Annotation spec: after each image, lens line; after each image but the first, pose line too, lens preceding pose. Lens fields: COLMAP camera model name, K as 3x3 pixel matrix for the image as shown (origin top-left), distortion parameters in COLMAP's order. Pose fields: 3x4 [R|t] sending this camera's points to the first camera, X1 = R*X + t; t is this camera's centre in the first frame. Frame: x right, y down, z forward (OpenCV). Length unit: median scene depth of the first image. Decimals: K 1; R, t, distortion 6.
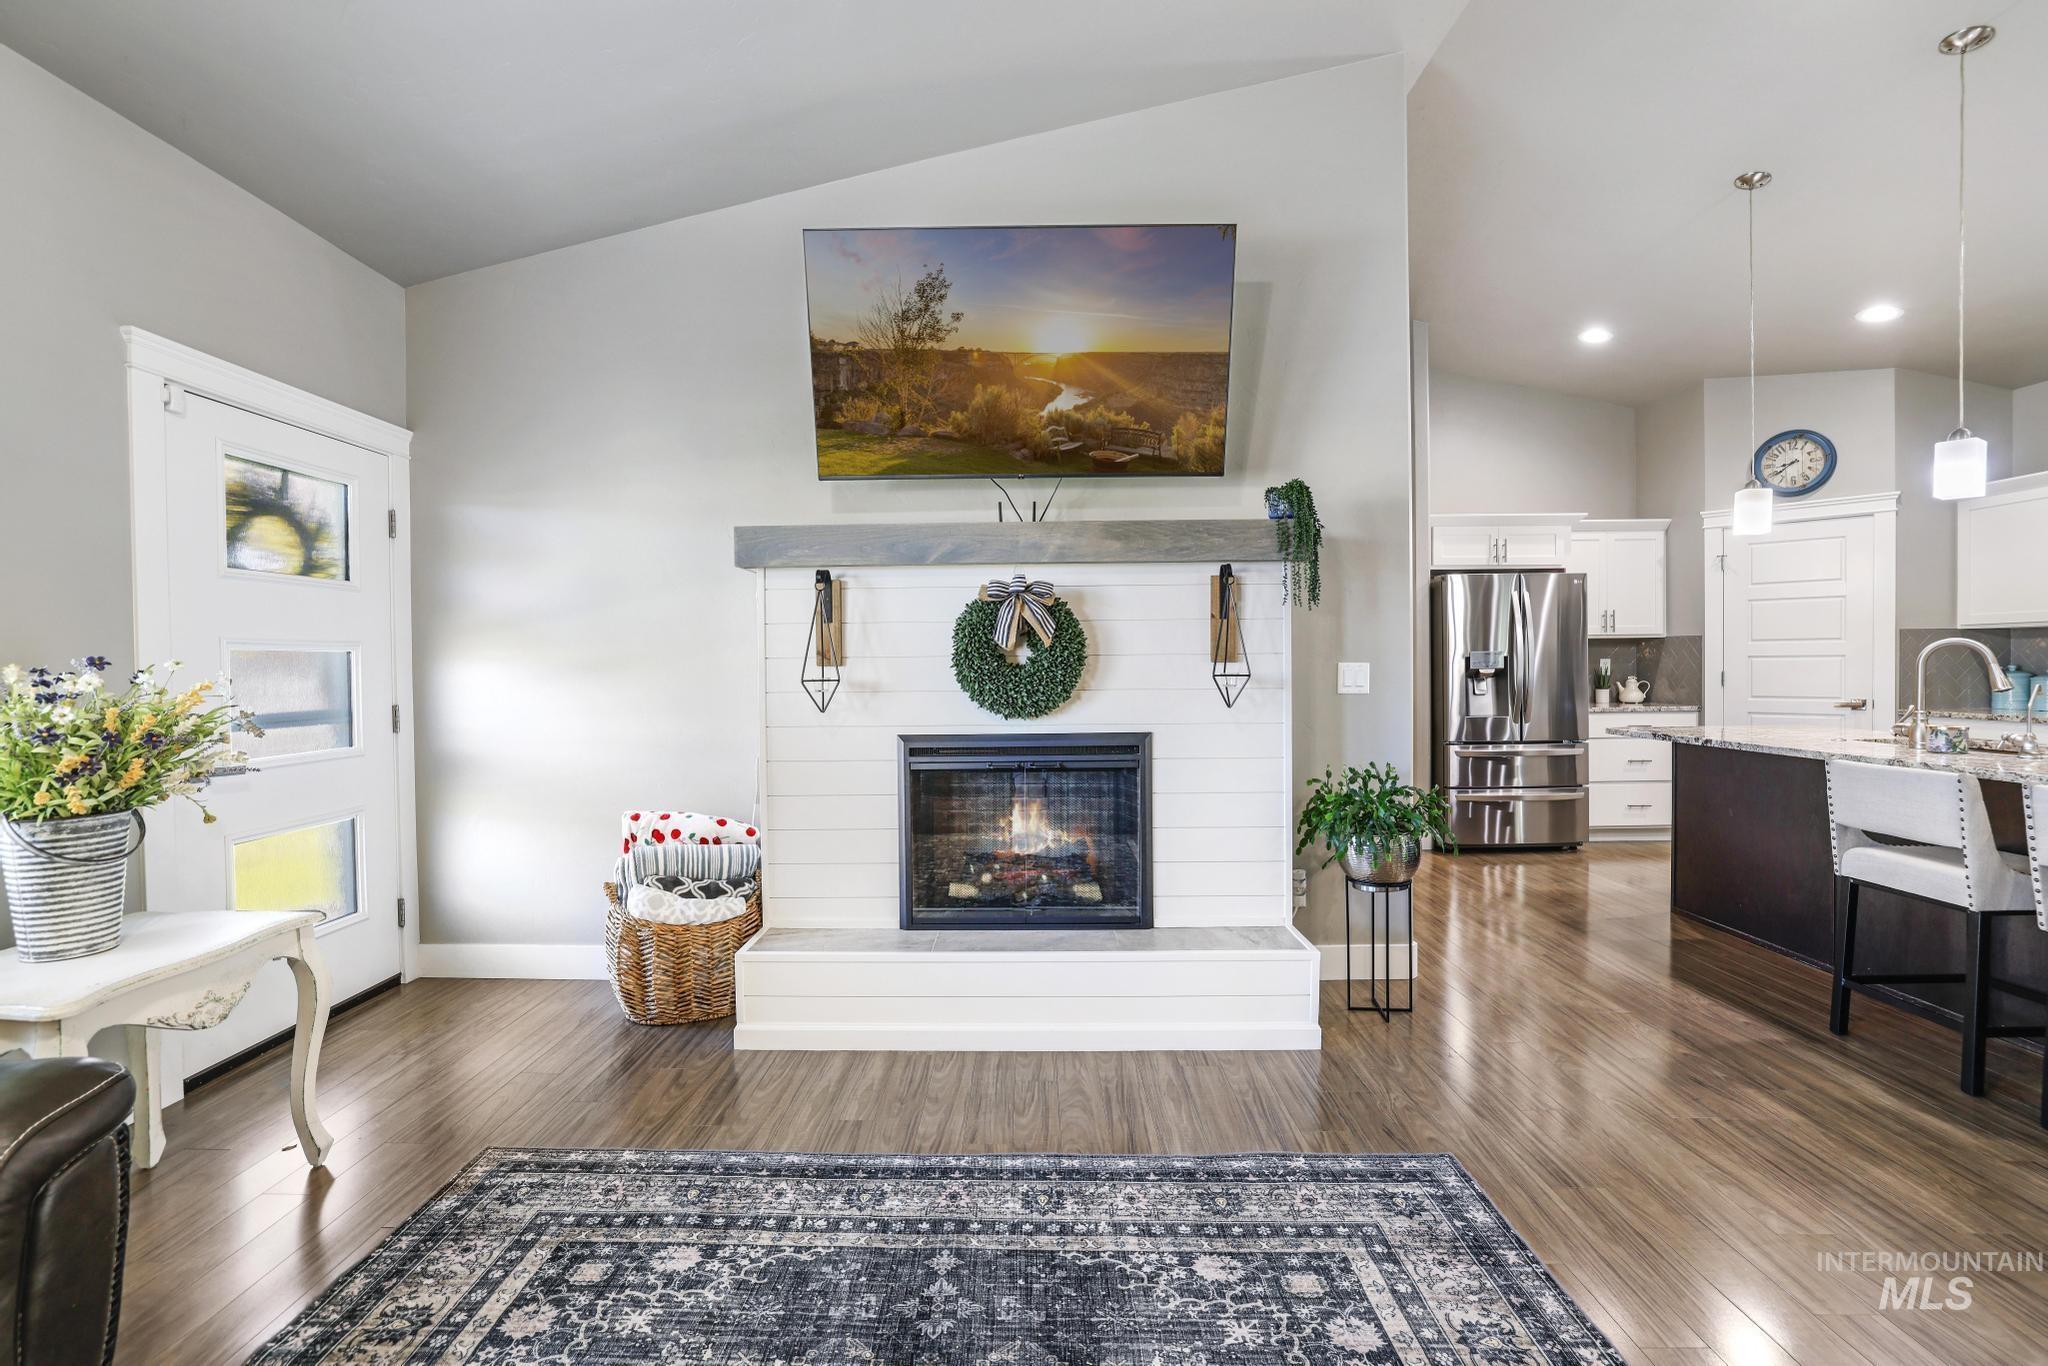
lens RADIAL K [[958.1, 0, 1029.9], [0, 958.1, 678.1], [0, 0, 1]] dist [-0.026328, 0.001074]
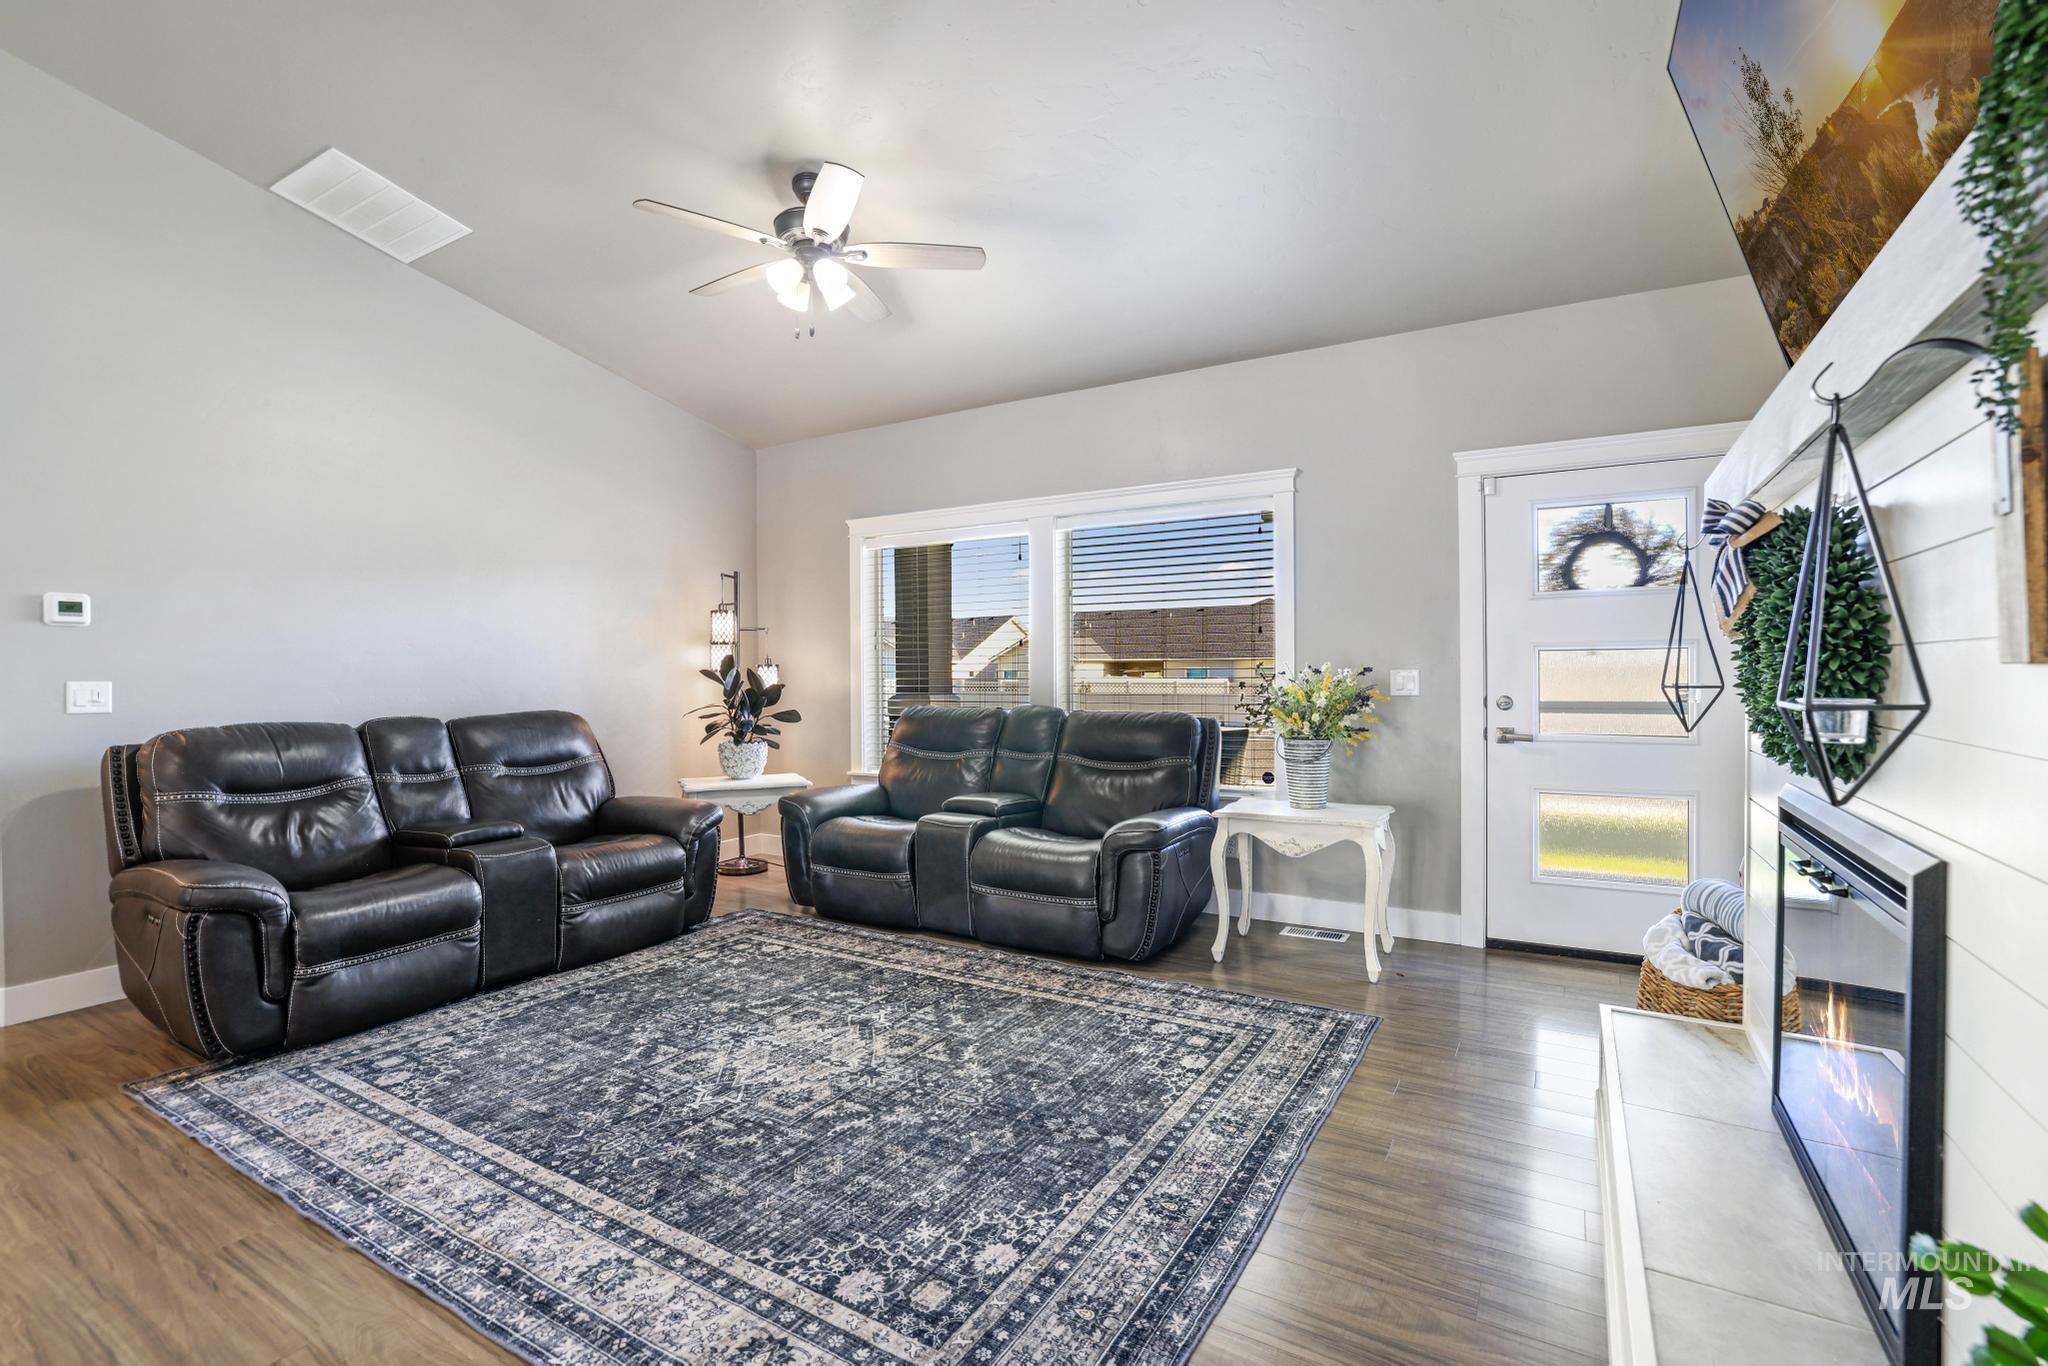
lens RADIAL K [[863.4, 0, 977.4], [0, 863.4, 680.1], [0, 0, 1]] dist [-0.023303, 0.000599]
pose [[-0.543041, 0.022072, -0.839416, 0.595236], [0.004301, 0.999714, 0.023505, -0.020137], [0.839695, 0.009154, -0.542981, 0.900117]]
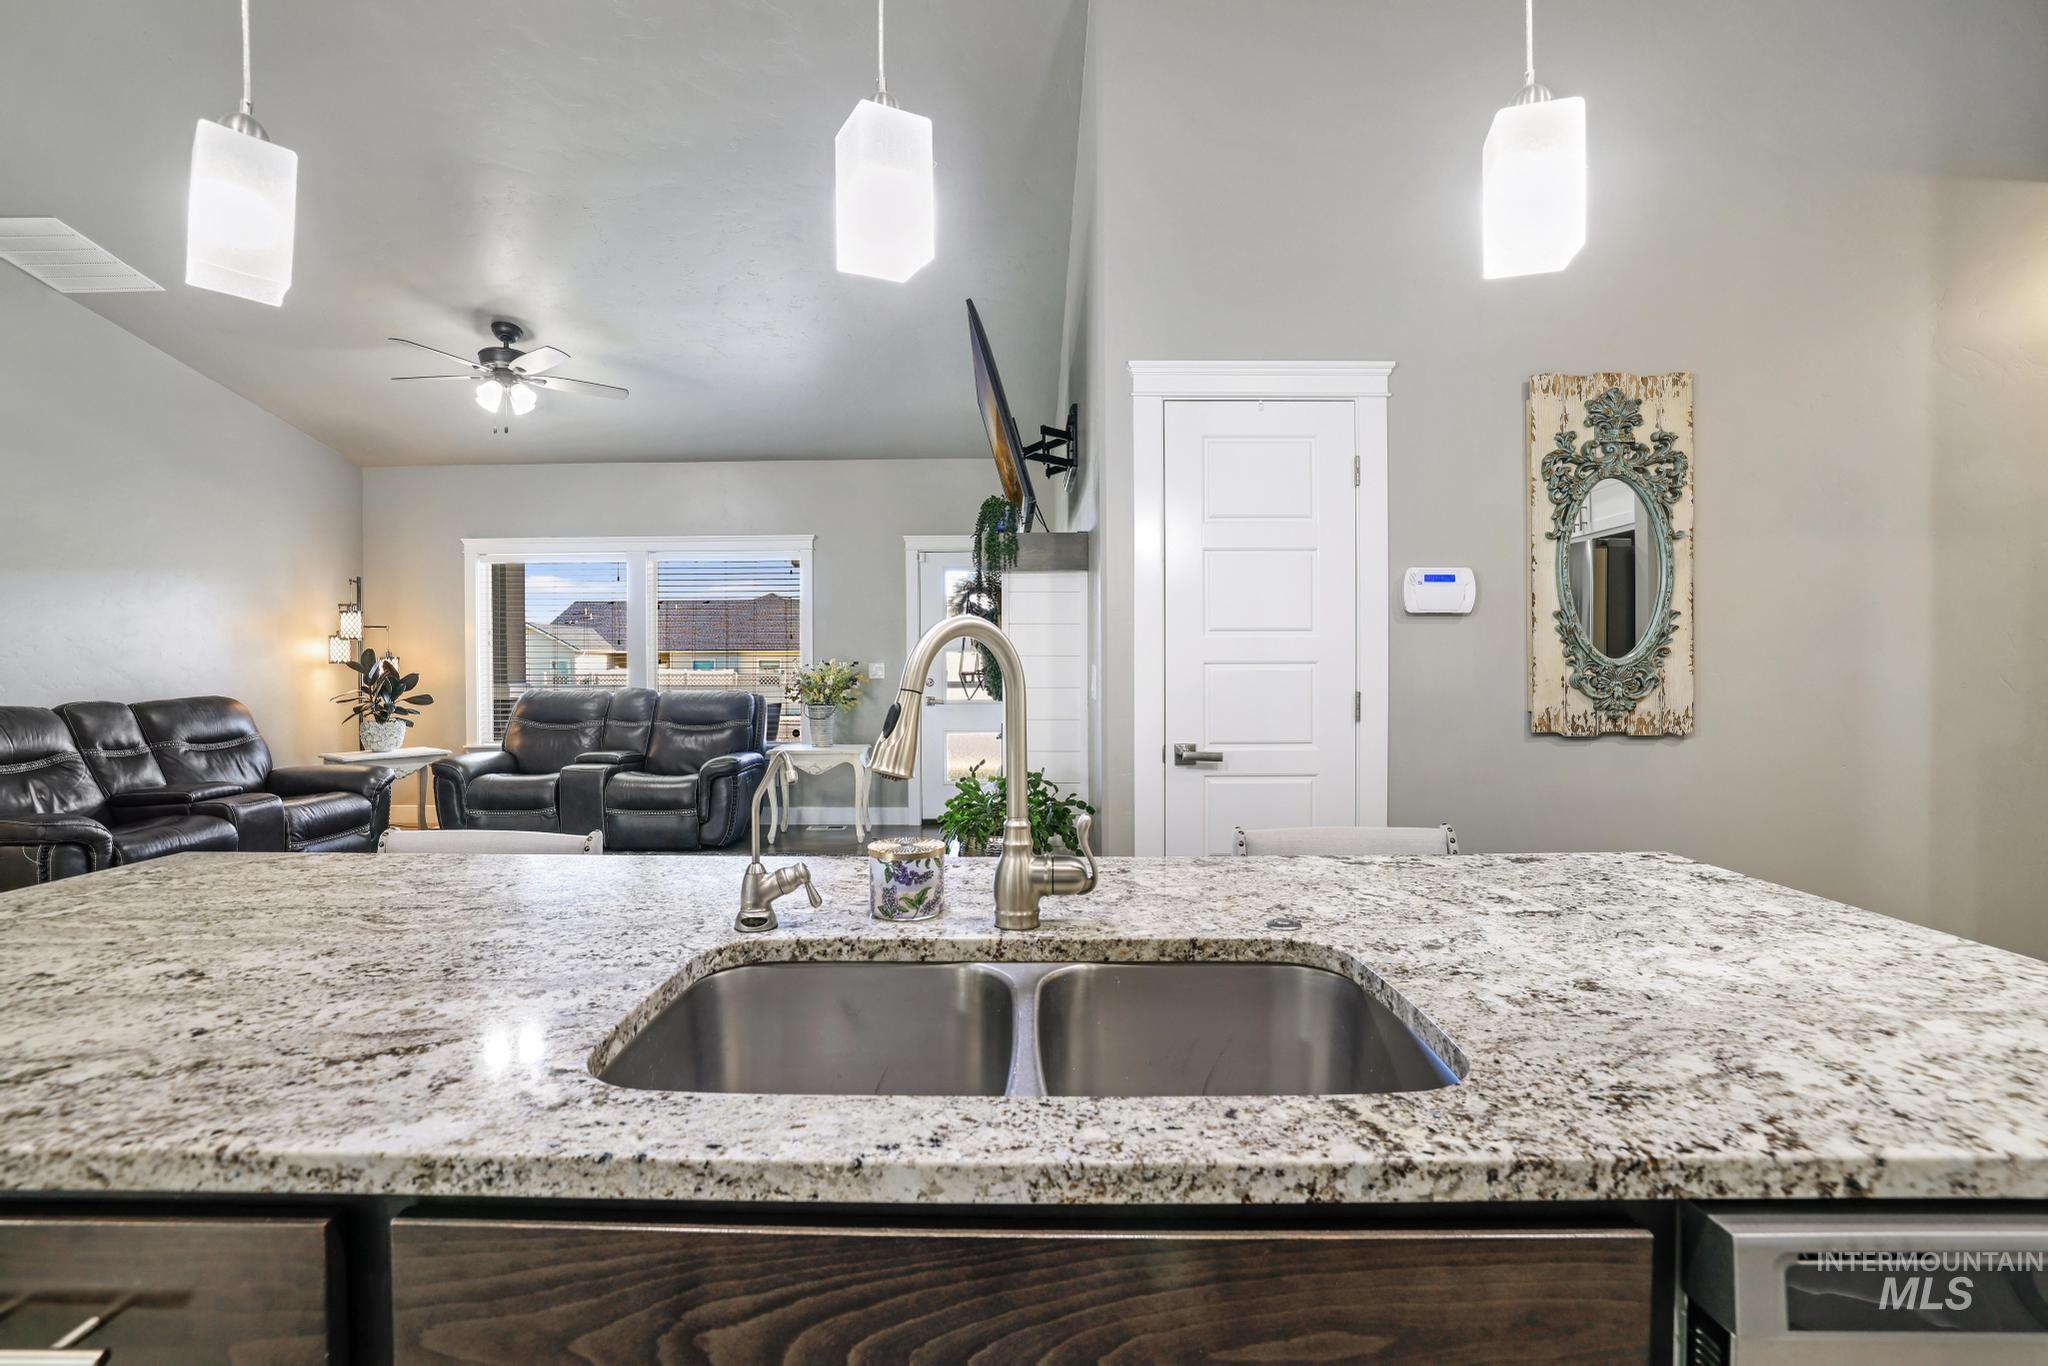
lens RADIAL K [[863.4, 0, 977.4], [0, 863.4, 680.1], [0, 0, 1]] dist [-0.023303, 0.000599]
pose [[-0.011061, 0.032557, -0.999409, 1.447682], [-0.007052, 0.999442, 0.032637, -0.034622], [0.999914, 0.007409, -0.010825, 1.034304]]
